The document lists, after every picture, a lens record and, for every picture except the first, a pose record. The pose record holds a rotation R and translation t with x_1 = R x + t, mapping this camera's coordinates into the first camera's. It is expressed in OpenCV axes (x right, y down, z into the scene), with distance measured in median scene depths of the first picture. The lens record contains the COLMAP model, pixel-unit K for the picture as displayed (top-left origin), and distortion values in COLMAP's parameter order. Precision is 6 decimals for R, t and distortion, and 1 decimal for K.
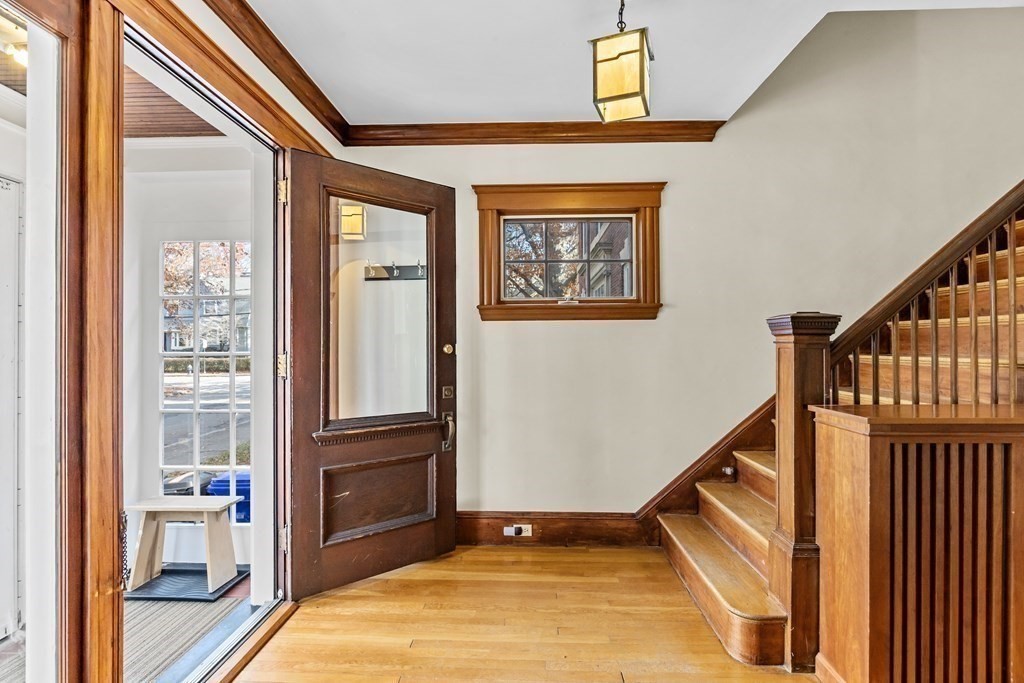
lens RADIAL K [[484.6, 0, 516.1], [0, 484.6, 344.7], [0, 0, 1]] dist [0.000432, 0.000575]
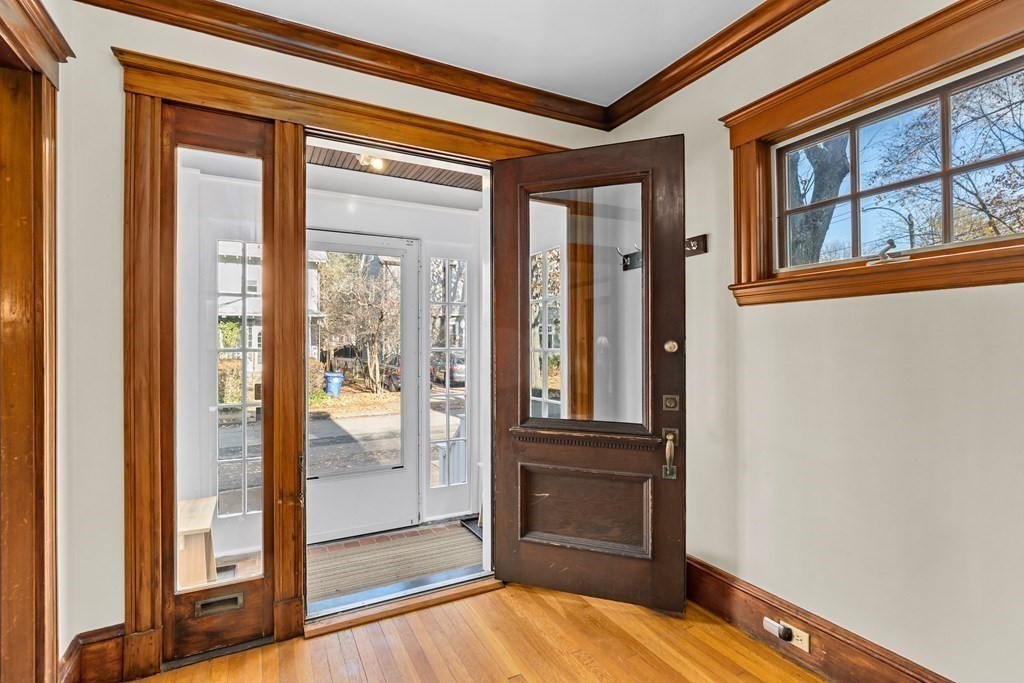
lens RADIAL K [[484.6, 0, 515.6], [0, 484.6, 343.3], [0, 0, 1]] dist [0.000432, 0.000575]
pose [[0.500879, -0.005412, -0.865500, 0.419509], [0.006238, 0.999977, -0.002643, 0.004399], [0.865495, -0.004075, 0.500901, 0.417537]]
